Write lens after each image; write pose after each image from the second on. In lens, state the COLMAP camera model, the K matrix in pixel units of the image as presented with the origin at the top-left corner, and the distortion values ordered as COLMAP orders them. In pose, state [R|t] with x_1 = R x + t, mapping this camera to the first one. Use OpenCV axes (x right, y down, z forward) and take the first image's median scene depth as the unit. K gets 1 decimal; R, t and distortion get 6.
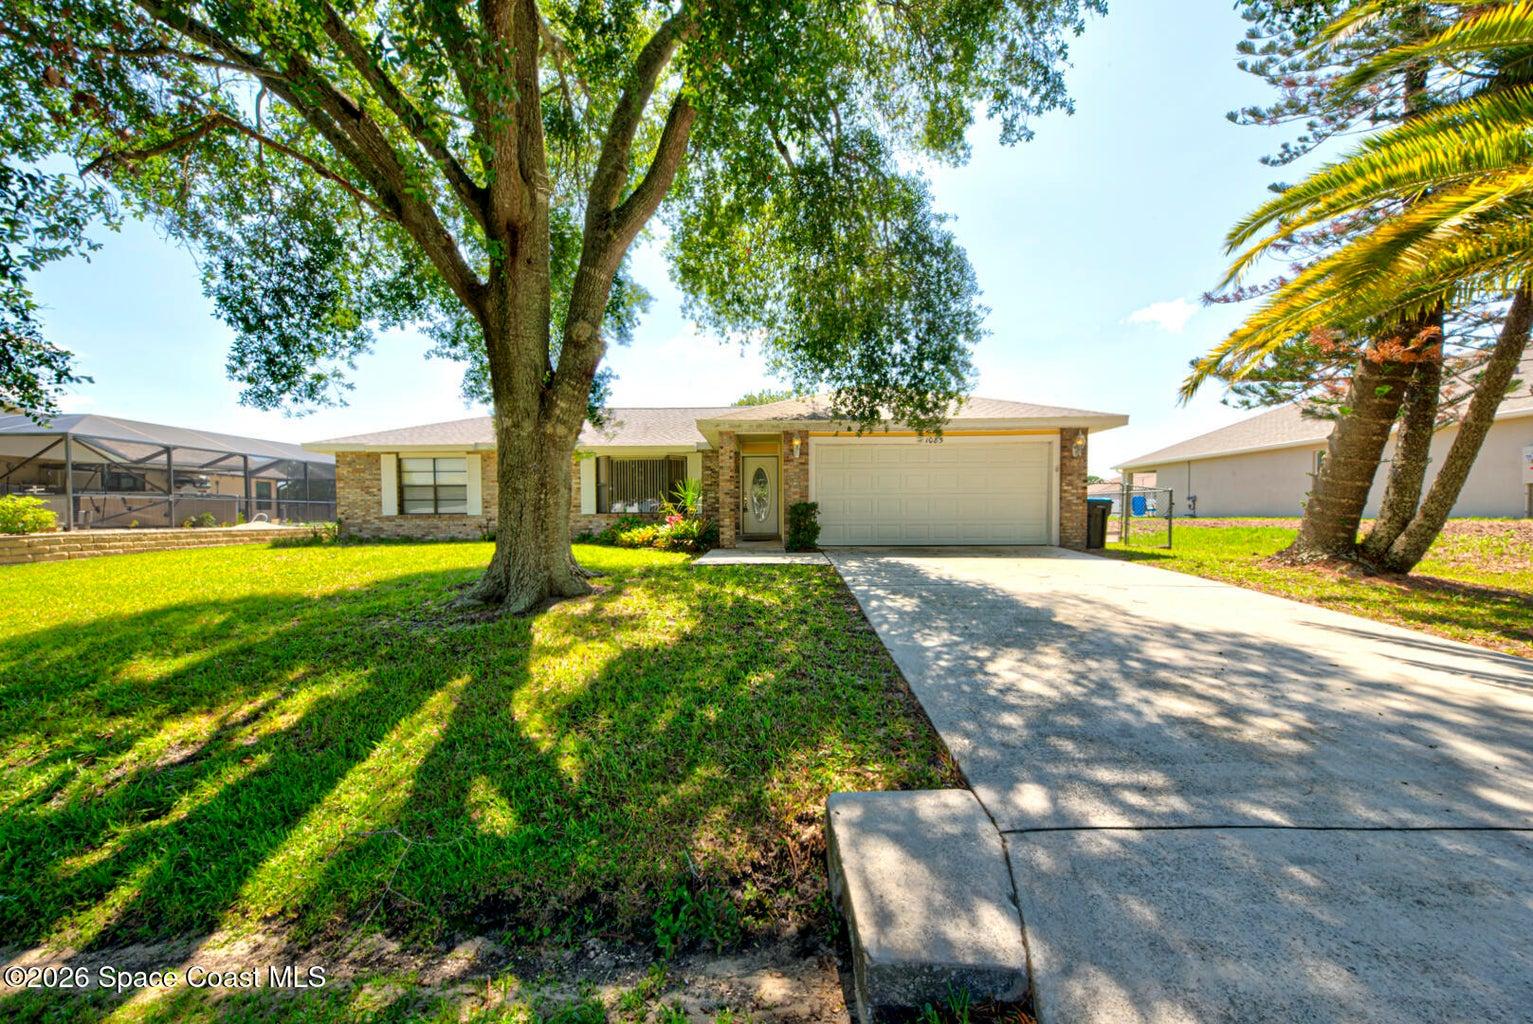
lens RADIAL K [[529.3, 0, 764.7], [0, 529.3, 526.0], [0, 0, 1]] dist [0.027837, -0.006748]
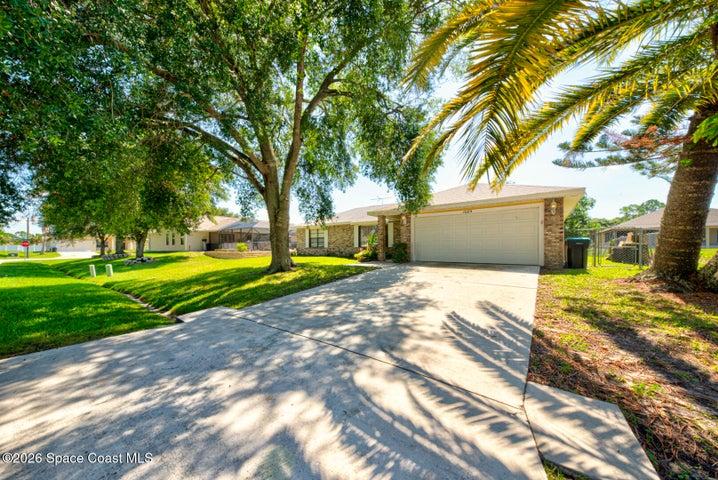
lens RADIAL K [[247.9, 0, 358.1], [0, 247.9, 246.5], [0, 0, 1]] dist [0.027837, -0.006748]
pose [[0.815485, -0.001461, -0.578776, 0.532271], [-0.012440, 0.999722, -0.020051, -0.000141], [0.578644, 0.023551, 0.815240, -0.034621]]
